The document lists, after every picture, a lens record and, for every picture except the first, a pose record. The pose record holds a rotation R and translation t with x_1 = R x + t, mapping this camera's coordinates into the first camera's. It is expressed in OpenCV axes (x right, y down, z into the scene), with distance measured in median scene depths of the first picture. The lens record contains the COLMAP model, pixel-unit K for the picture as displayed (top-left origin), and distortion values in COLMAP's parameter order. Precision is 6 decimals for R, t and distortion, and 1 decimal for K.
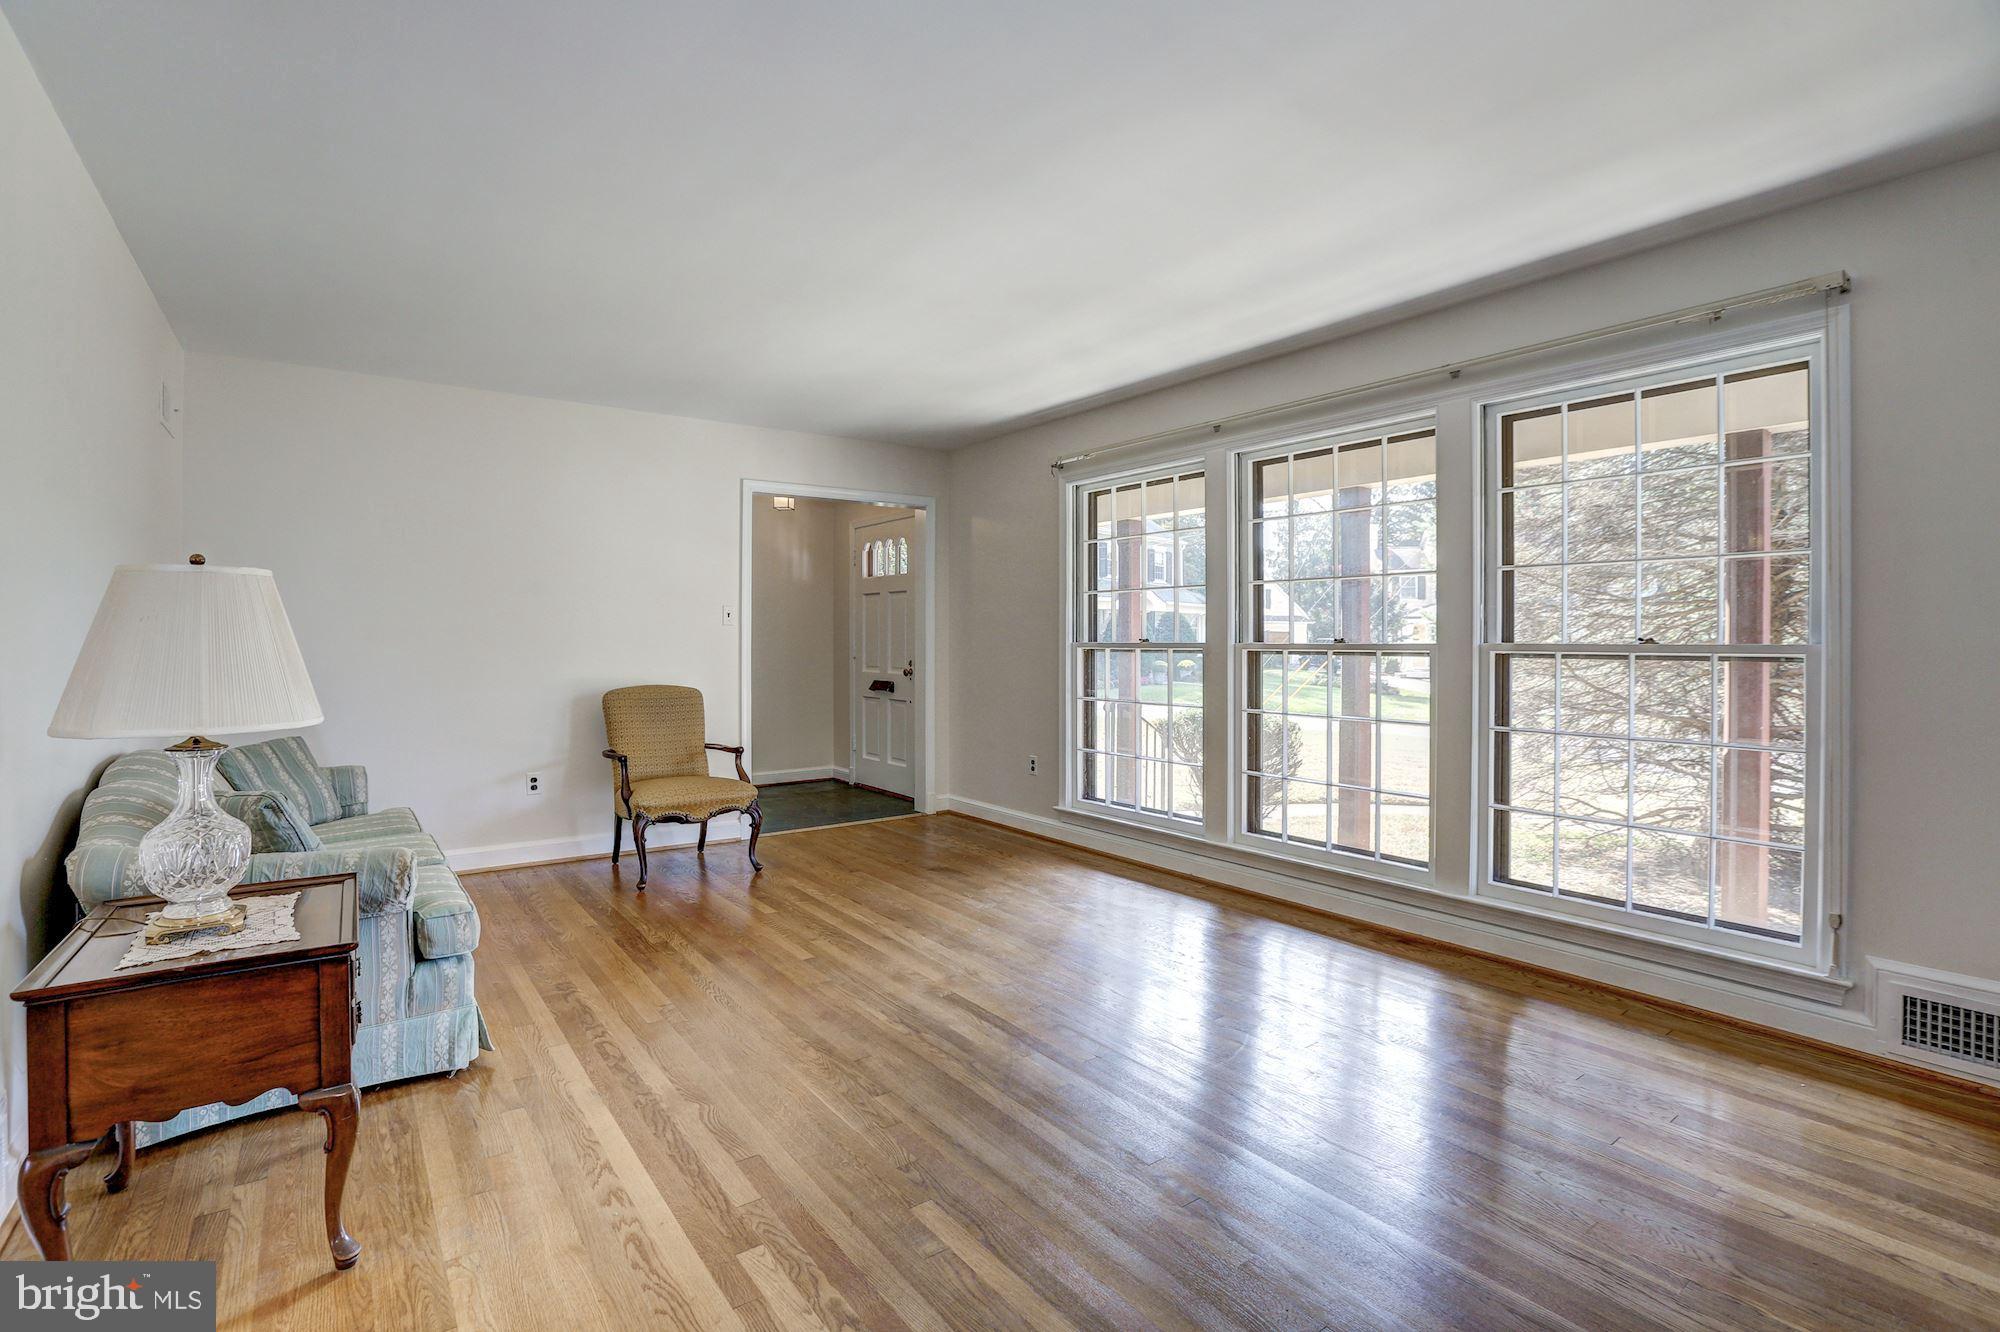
lens RADIAL K [[894.9, 0, 1003.7], [0, 894.9, 647.5], [0, 0, 1]] dist [0.001313, 0.000014]
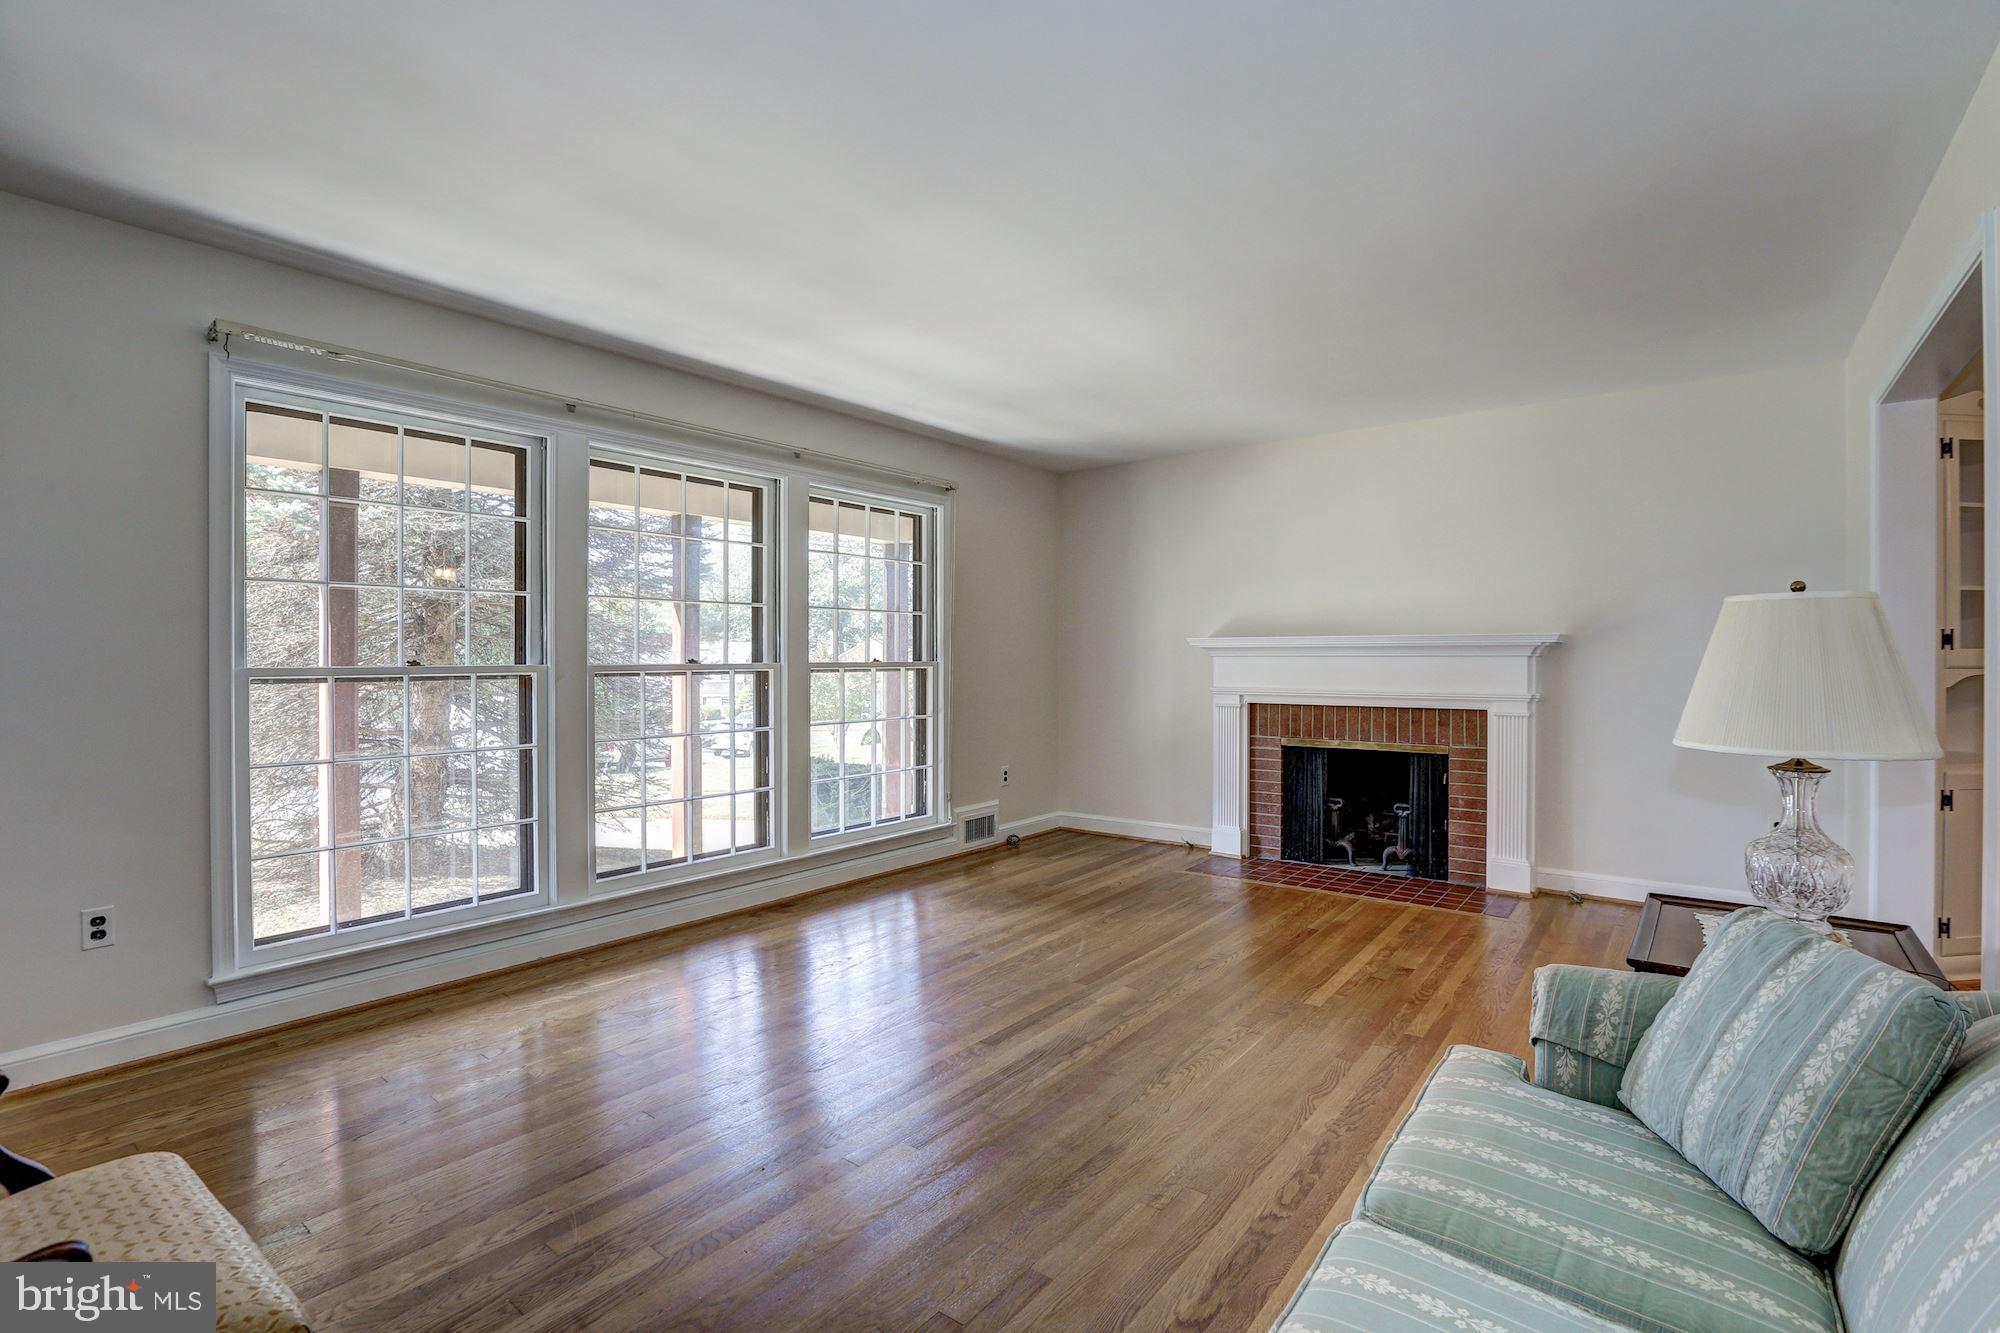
lens RADIAL K [[894.9, 0, 1003.7], [0, 894.9, 648.0], [0, 0, 1]] dist [0.001313, 0.000014]
pose [[-0.254326, 0.013456, 0.967025, -0.849816], [0.014039, 0.999849, -0.010221, -0.008790], [-0.967017, 0.010977, -0.254477, 1.080592]]
